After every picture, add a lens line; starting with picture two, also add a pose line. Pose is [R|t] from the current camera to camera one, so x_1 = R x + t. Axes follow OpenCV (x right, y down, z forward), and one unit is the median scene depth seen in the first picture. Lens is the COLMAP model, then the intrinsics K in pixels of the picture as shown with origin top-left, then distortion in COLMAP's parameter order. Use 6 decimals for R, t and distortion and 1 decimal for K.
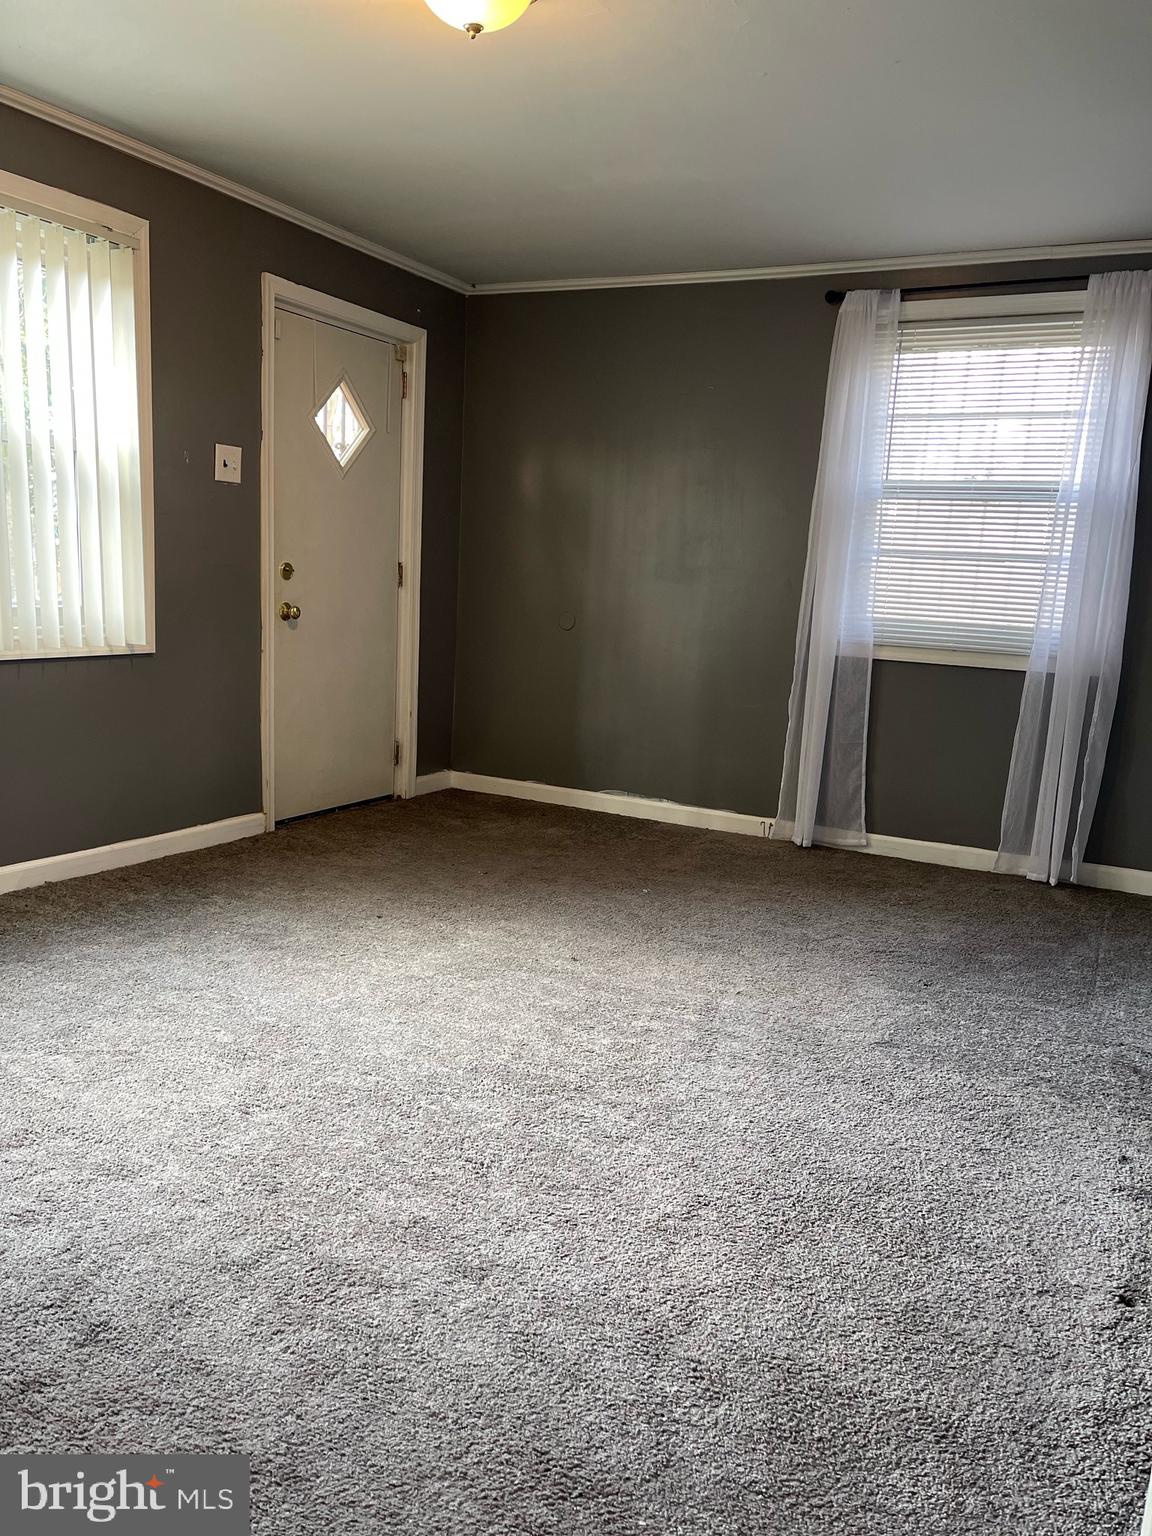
lens RADIAL K [[1166.5, 0, 569.8], [0, 1166.5, 780.5], [0, 0, 1]] dist [0.049293, -0.040682]
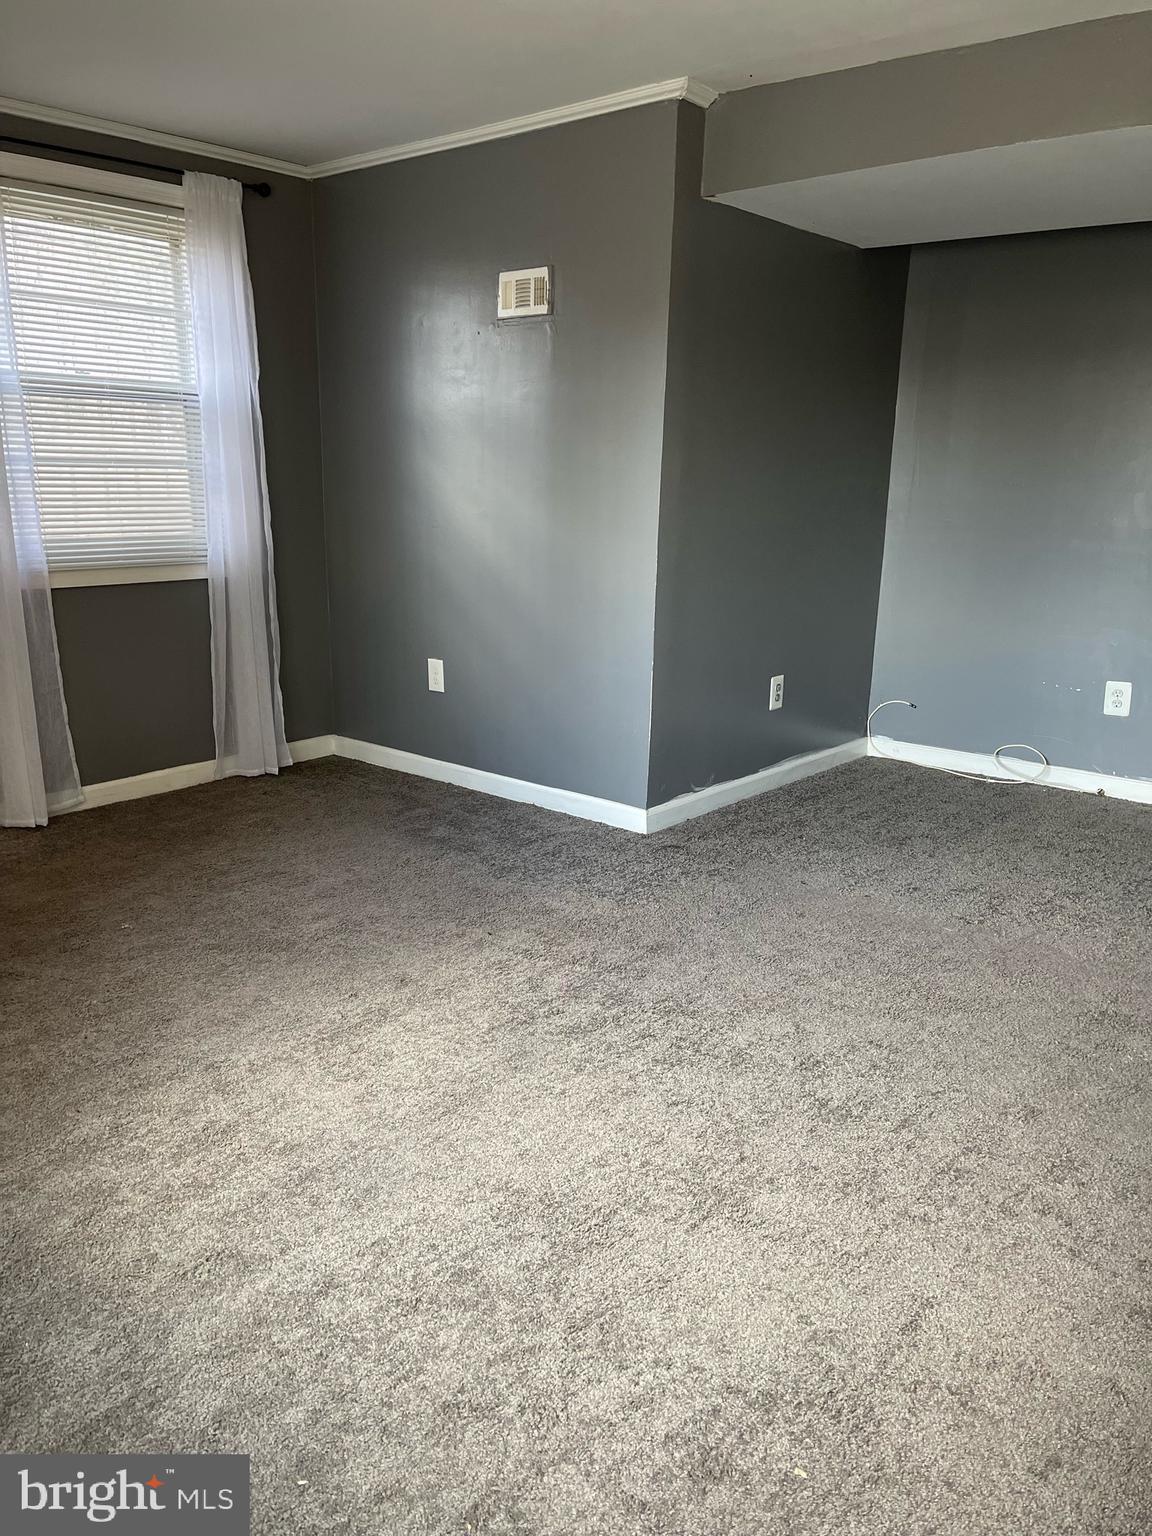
lens RADIAL K [[1166.5, 0, 576.8], [0, 1166.5, 768.9], [0, 0, 1]] dist [0.049293, -0.040682]
pose [[0.225520, -0.292578, 0.929268, -0.506509], [0.173666, 0.950636, 0.257160, -0.138441], [-0.958635, 0.103388, 0.265198, 0.439945]]
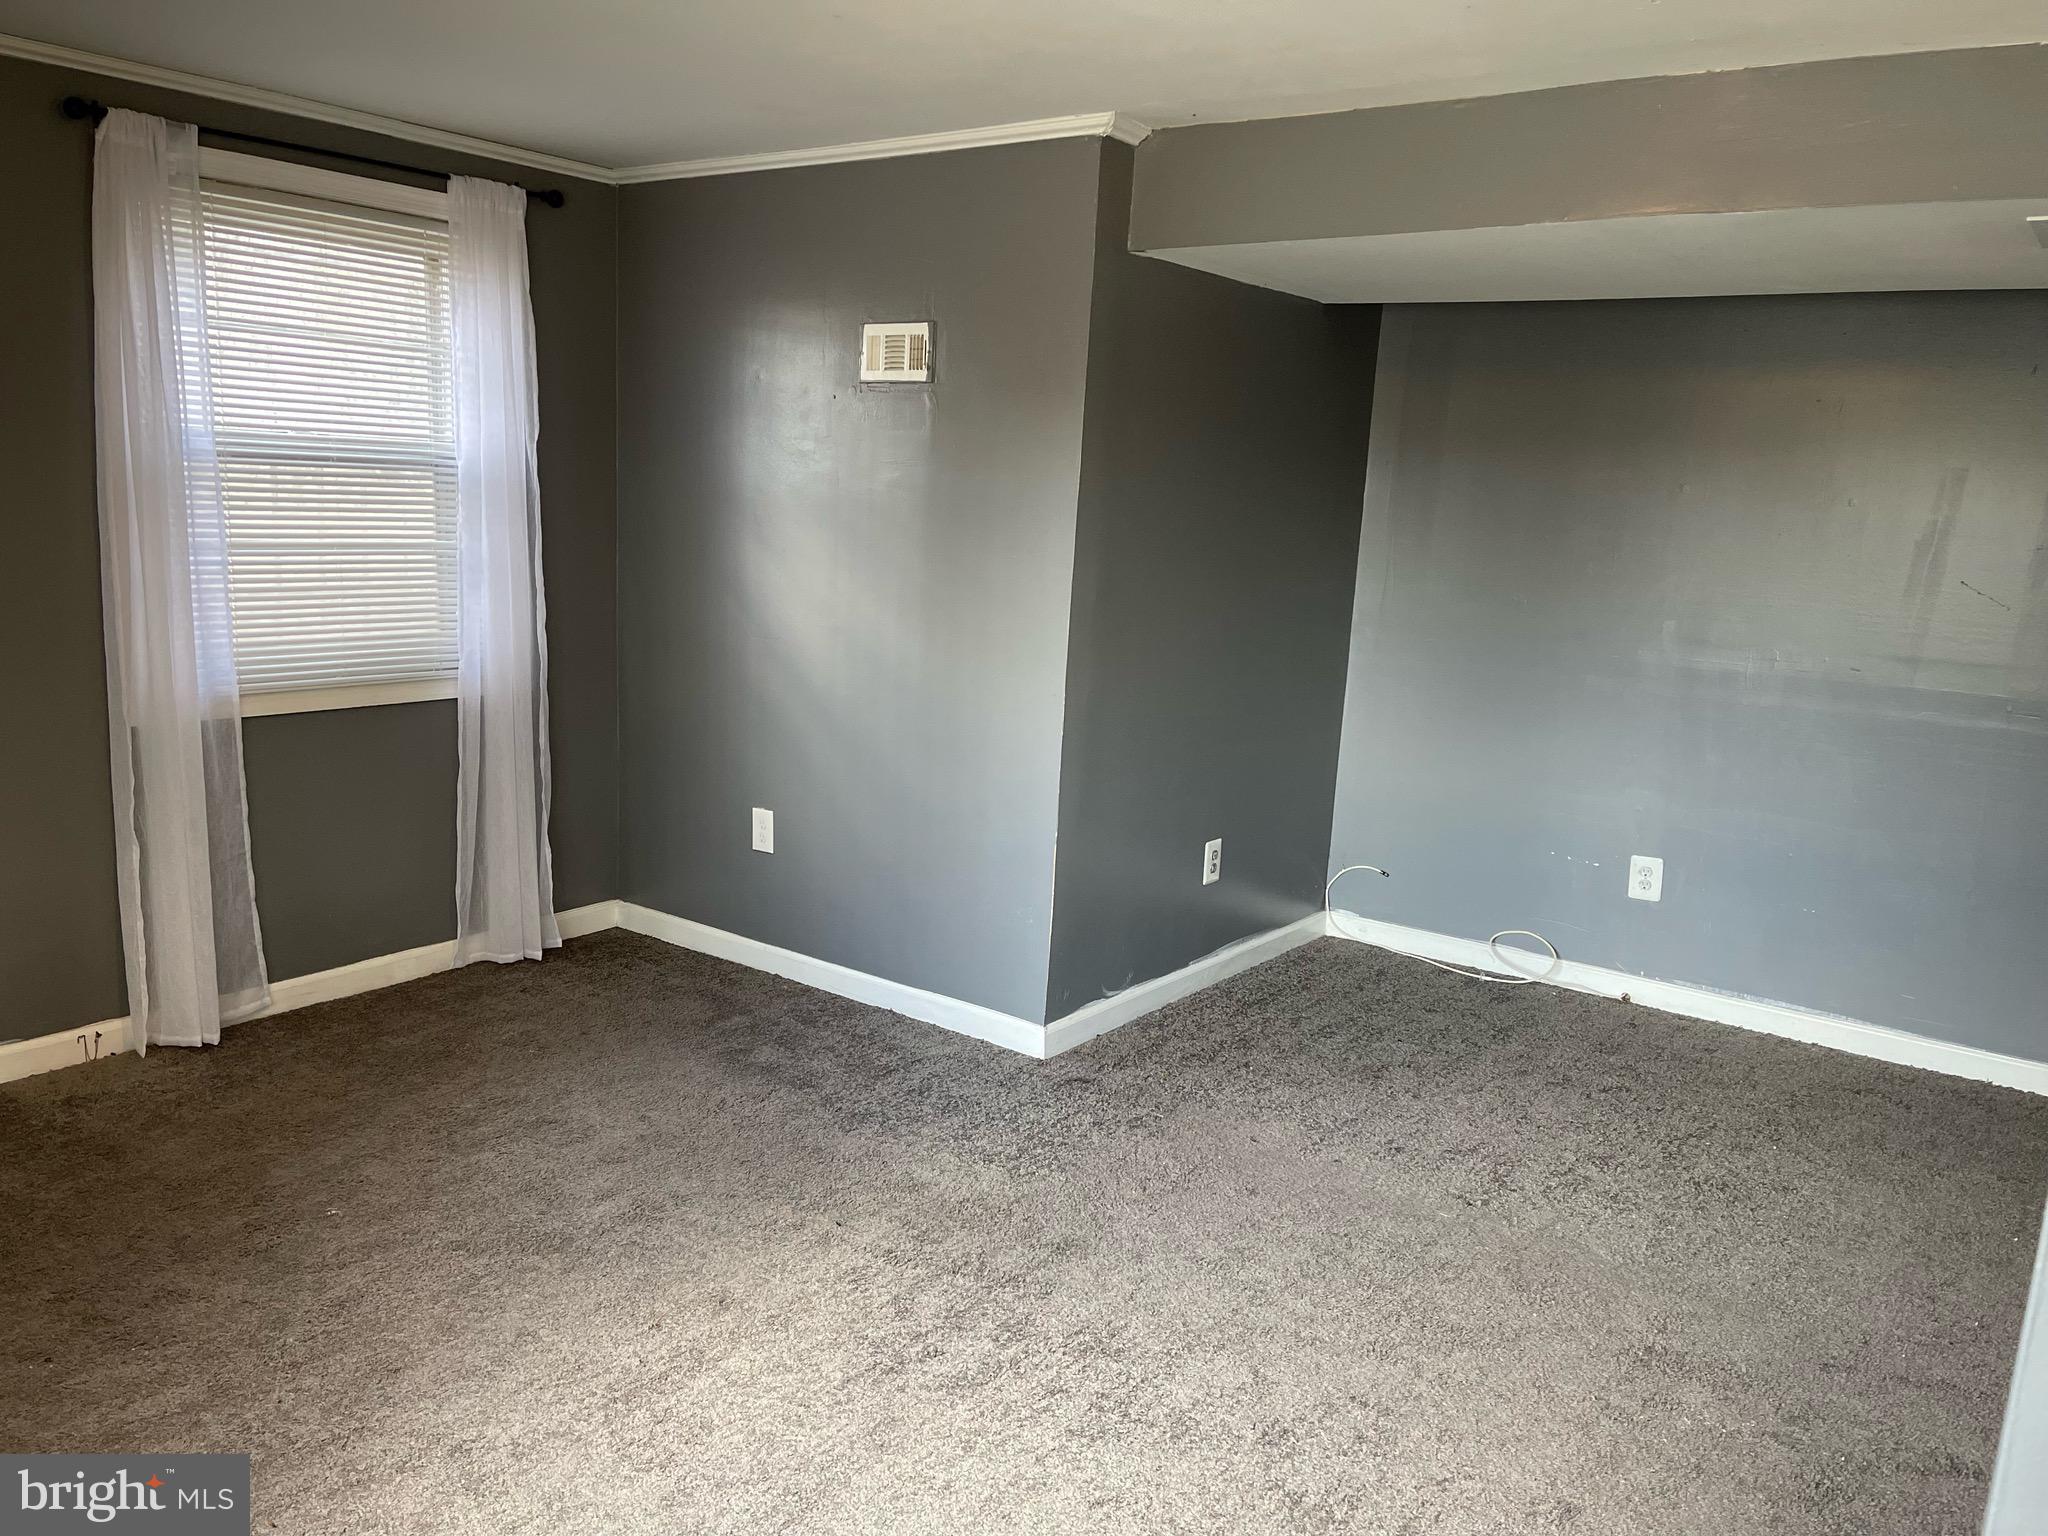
lens RADIAL K [[1555.3, 0, 1026.7], [0, 1555.3, 763.5], [0, 0, 1]] dist [0.049293, -0.040682]
pose [[0.166167, -0.225821, 0.959892, -0.501796], [0.140706, 0.968895, 0.203581, -0.200152], [-0.976007, 0.101234, 0.192773, 0.450416]]
